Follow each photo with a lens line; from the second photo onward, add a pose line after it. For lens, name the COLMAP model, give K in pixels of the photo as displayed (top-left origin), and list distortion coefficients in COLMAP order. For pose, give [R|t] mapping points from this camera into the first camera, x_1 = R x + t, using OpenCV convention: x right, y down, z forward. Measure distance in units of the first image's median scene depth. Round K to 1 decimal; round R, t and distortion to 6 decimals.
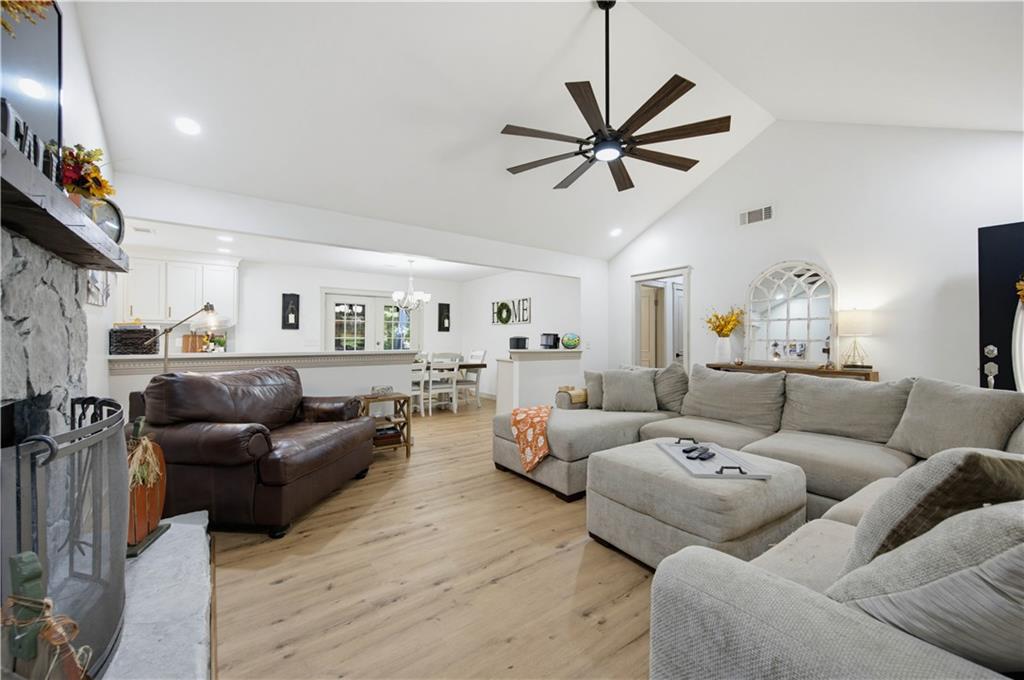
lens RADIAL K [[404.3, 0, 518.9], [0, 404.3, 341.4], [0, 0, 1]] dist [-0.000525, -0.001218]
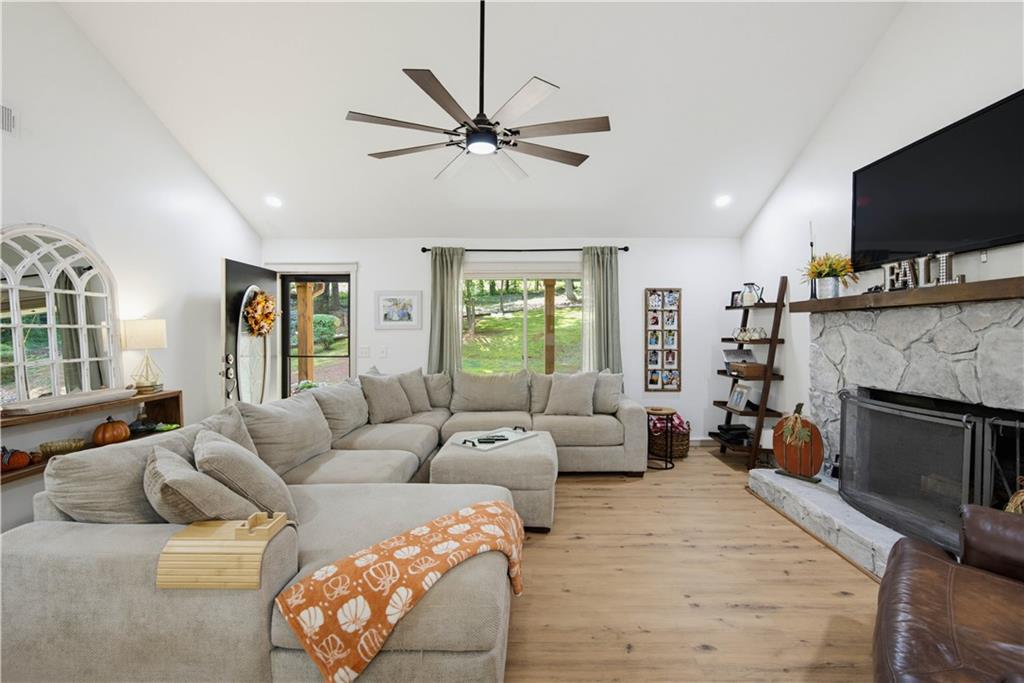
lens RADIAL K [[427.0, 0, 522.9], [0, 427.0, 336.2], [0, 0, 1]] dist [-0.012074, 0.000114]
pose [[-0.798939, -0.008224, 0.601356, -0.162308], [0.001666, 0.999872, 0.015887, -0.029580], [-0.601410, 0.013695, -0.798823, 0.671981]]
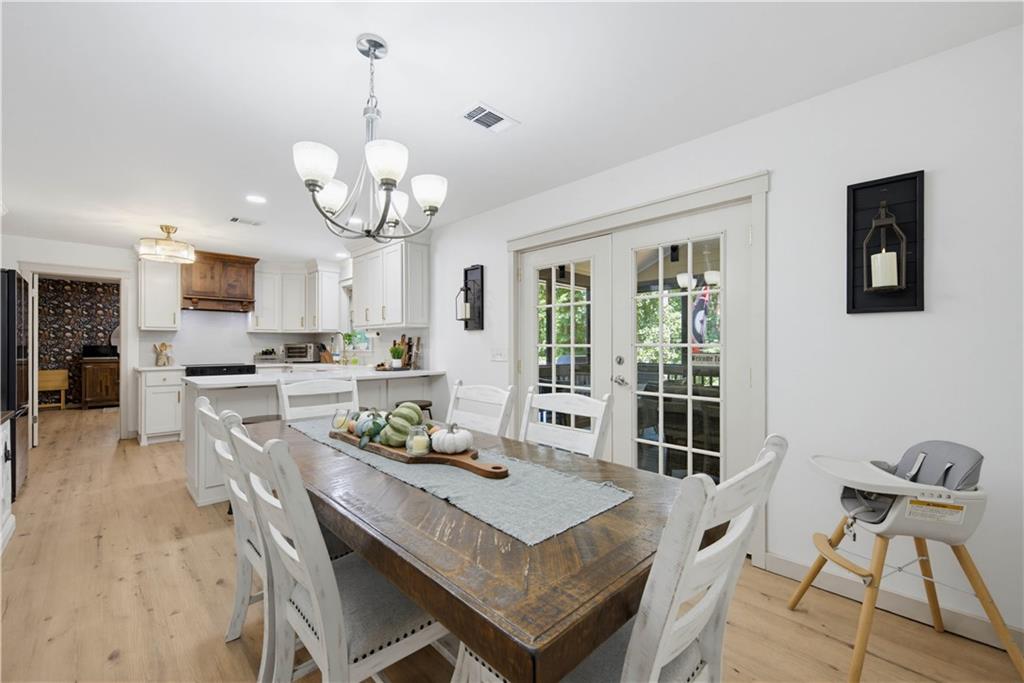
lens RADIAL K [[407.1, 0, 505.4], [0, 407.1, 346.3], [0, 0, 1]] dist [0.003679, -0.003128]
pose [[0.128563, -0.001869, -0.991700, 0.000386], [-0.004605, 0.999986, -0.002481, -0.006464], [0.991691, 0.004886, 0.128552, 0.964691]]
